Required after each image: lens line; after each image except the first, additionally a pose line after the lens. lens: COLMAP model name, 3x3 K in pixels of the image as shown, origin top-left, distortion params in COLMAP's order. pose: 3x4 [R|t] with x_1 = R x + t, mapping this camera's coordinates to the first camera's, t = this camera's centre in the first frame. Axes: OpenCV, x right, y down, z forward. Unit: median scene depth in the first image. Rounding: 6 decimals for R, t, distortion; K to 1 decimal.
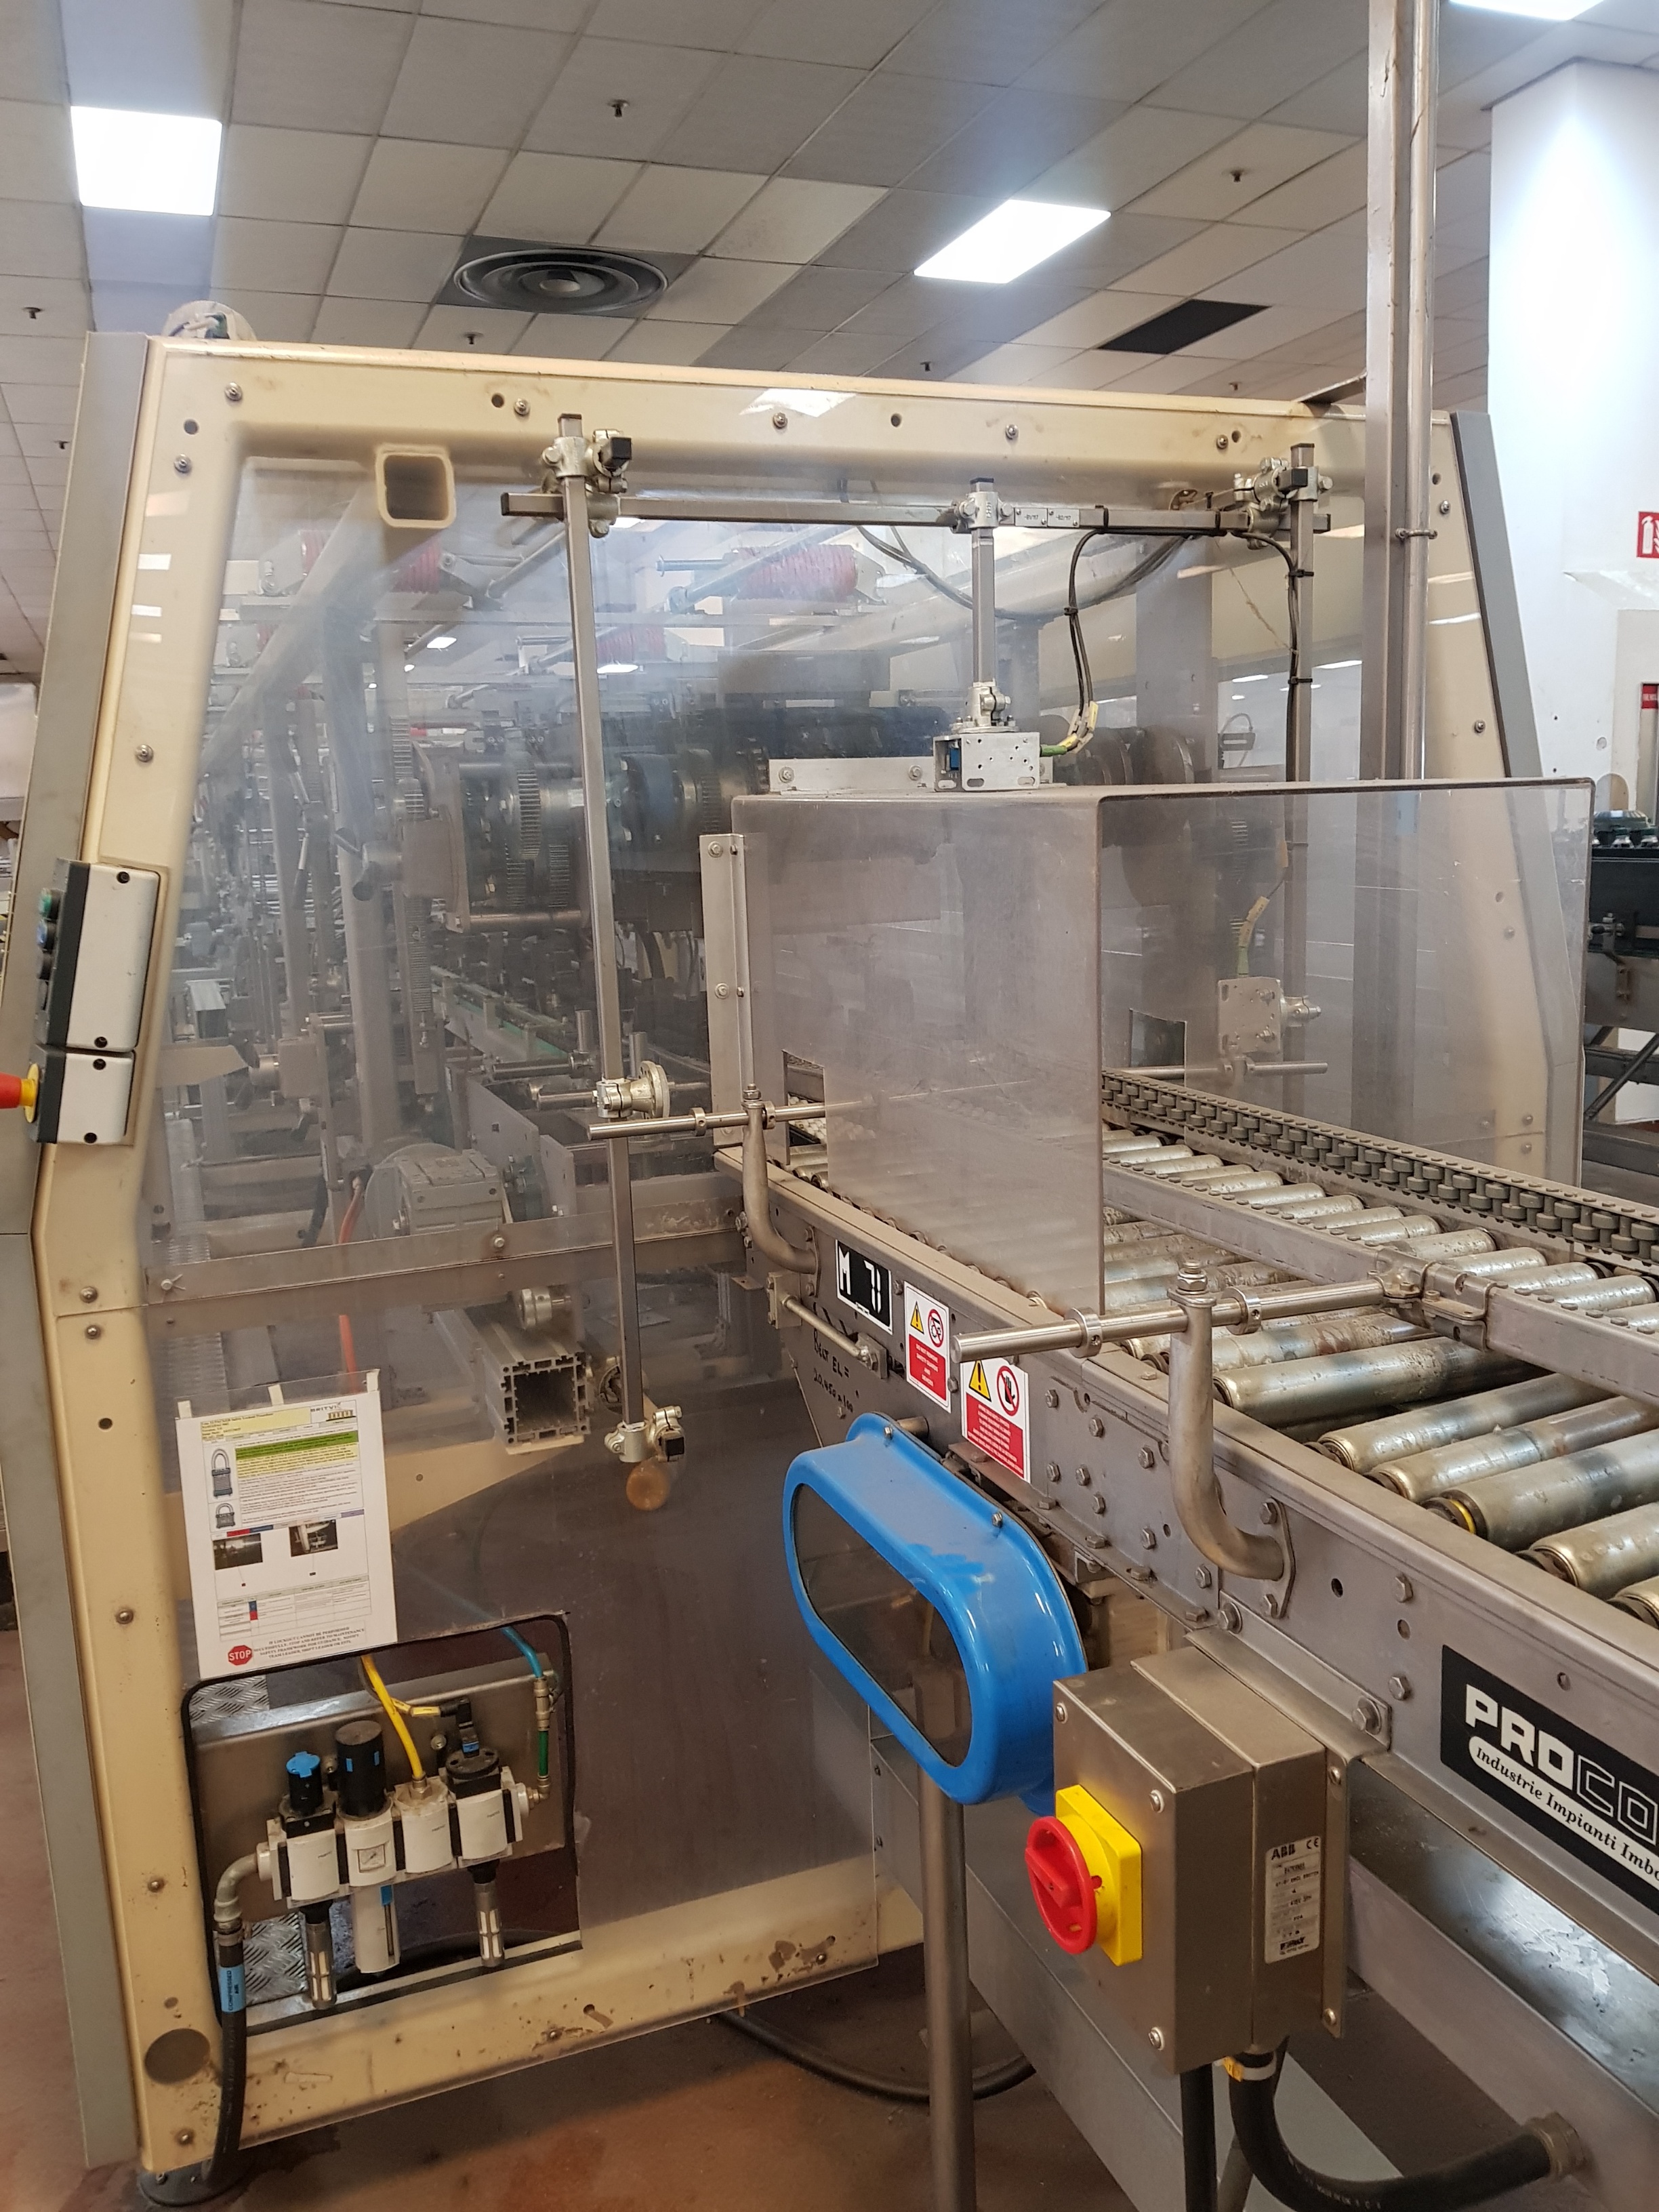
lens RADIAL K [[1693.4, 0, 829.5], [0, 1693.4, 1106.0], [0, 0, 1]] dist [0.120007, -0.167544]
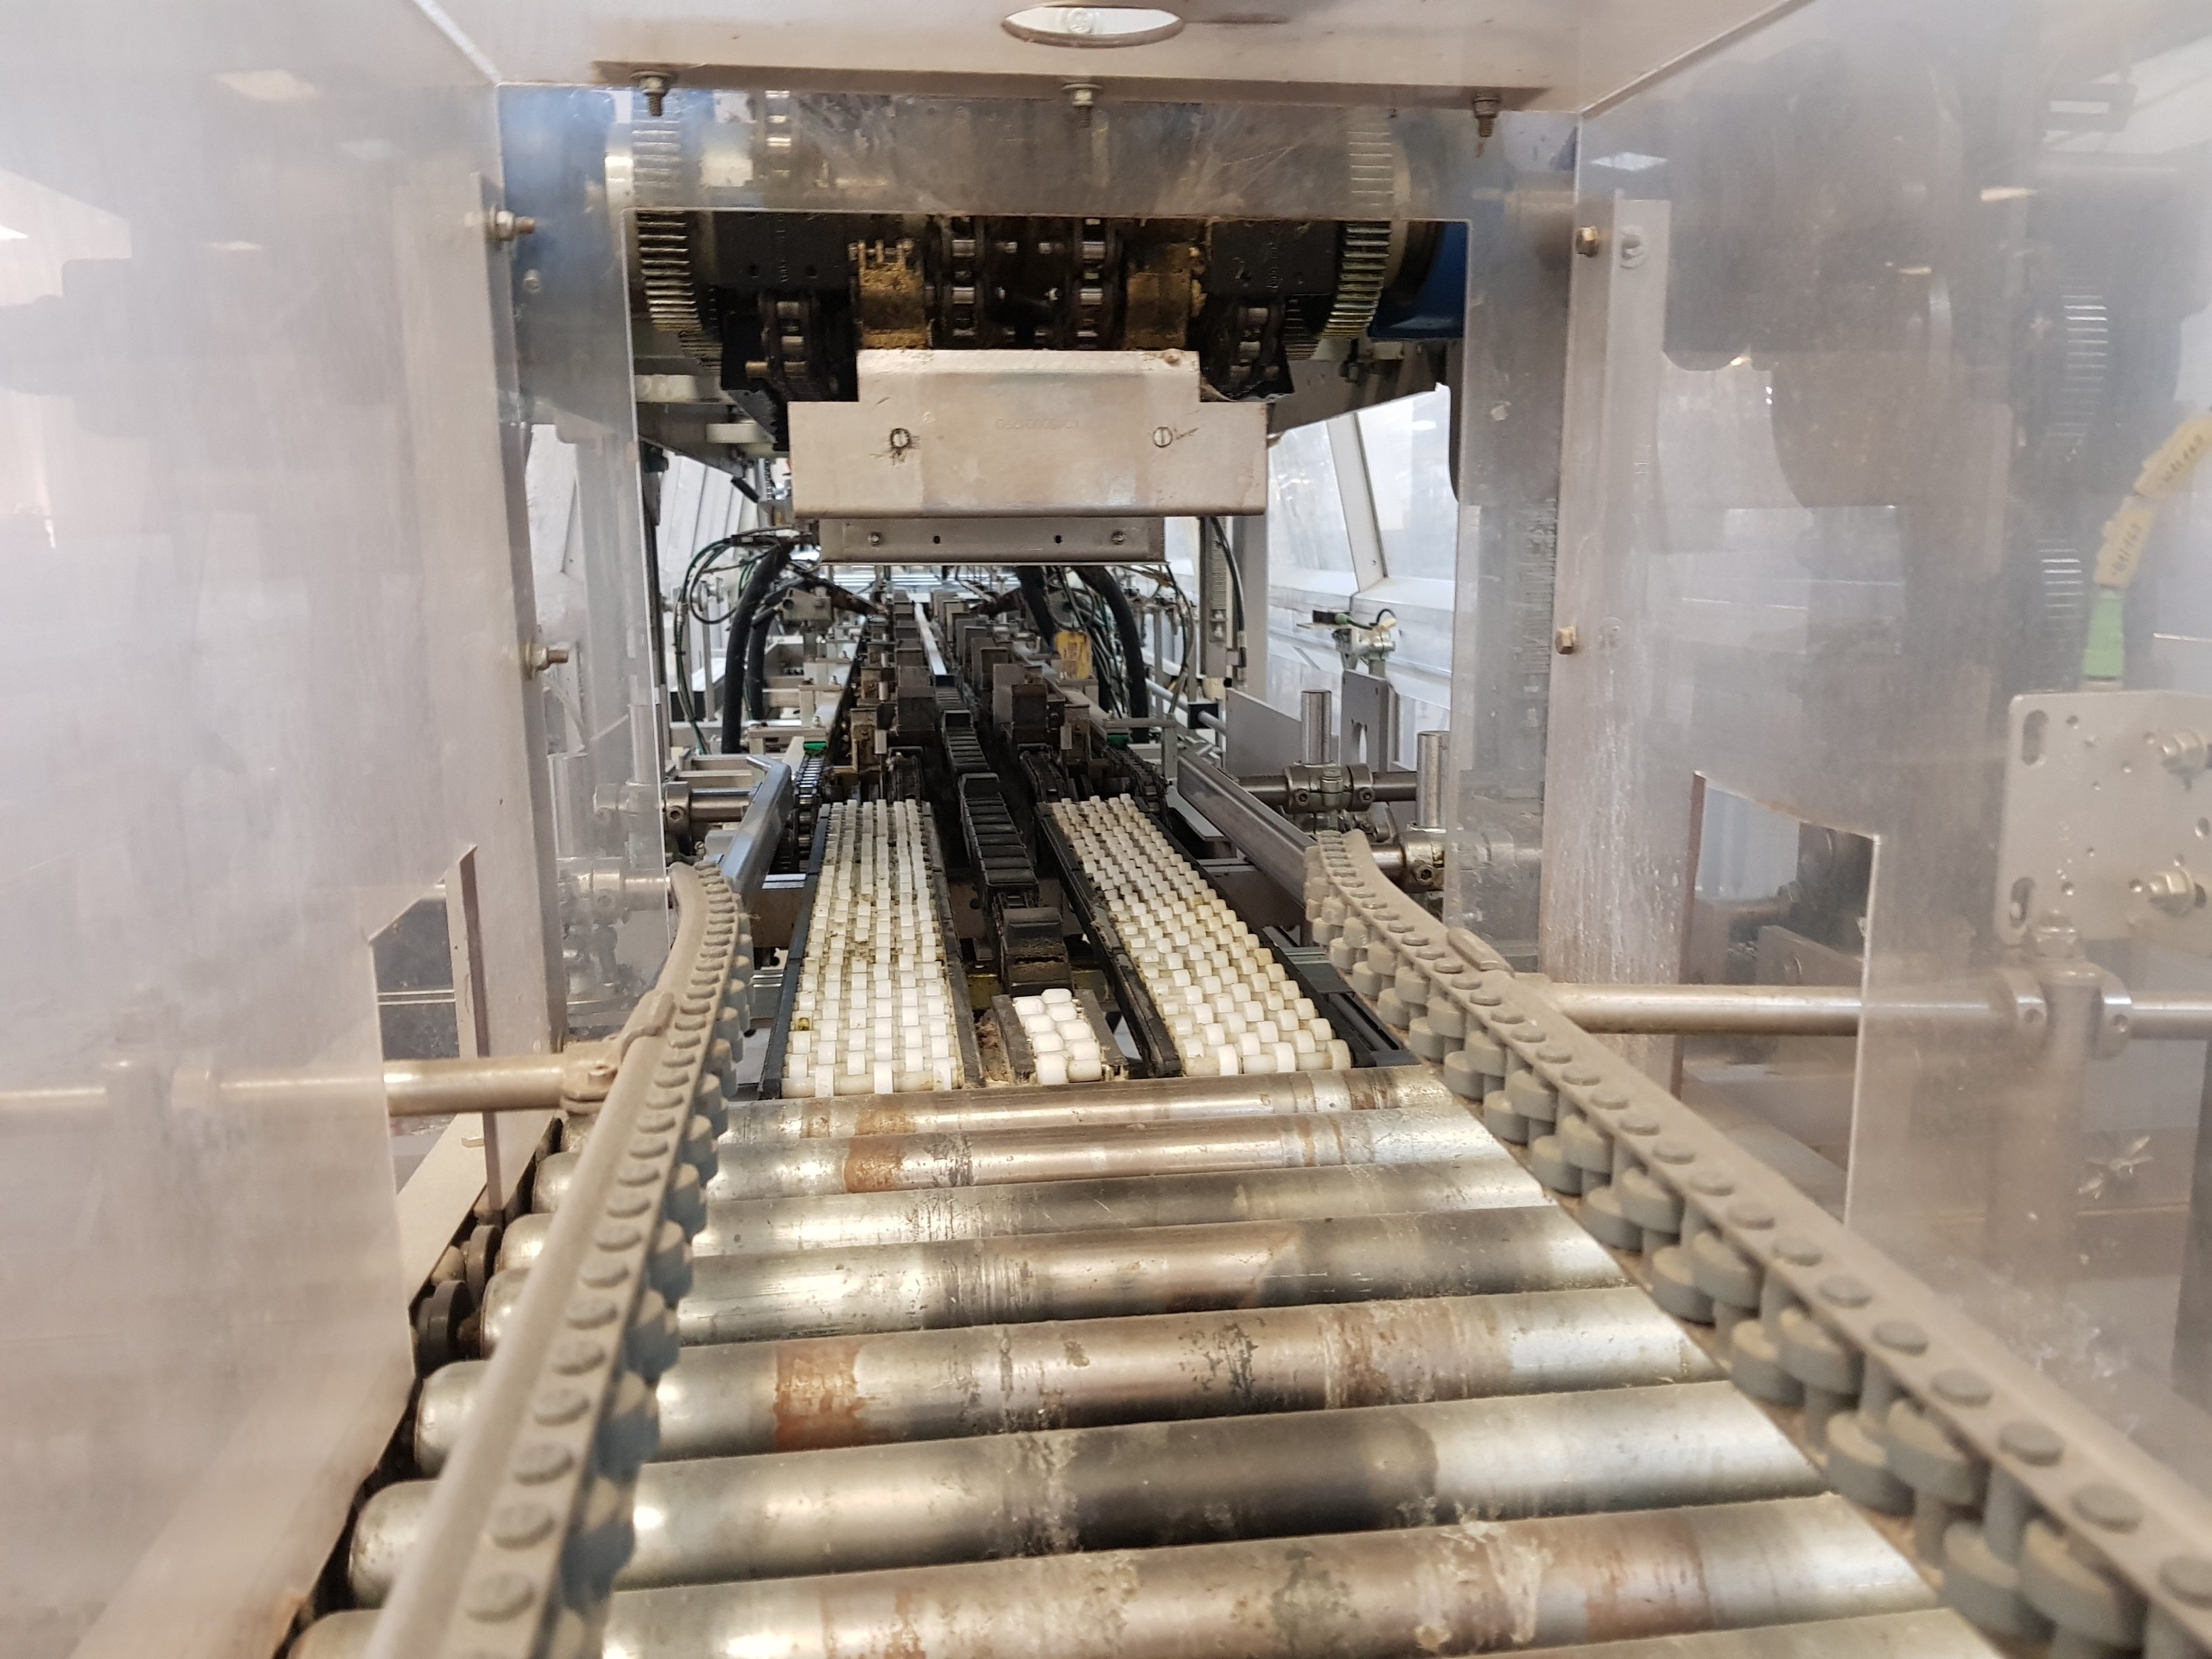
lens RADIAL K [[1693.4, 0, 1110.1], [0, 1693.4, 862.6], [0, 0, 1]] dist [0.120007, -0.167544]
pose [[0.971873, 0.073461, -0.223755, 0.143040], [-0.066622, 0.997056, 0.037972, -0.045290], [0.225885, -0.021997, 0.973906, 0.663629]]
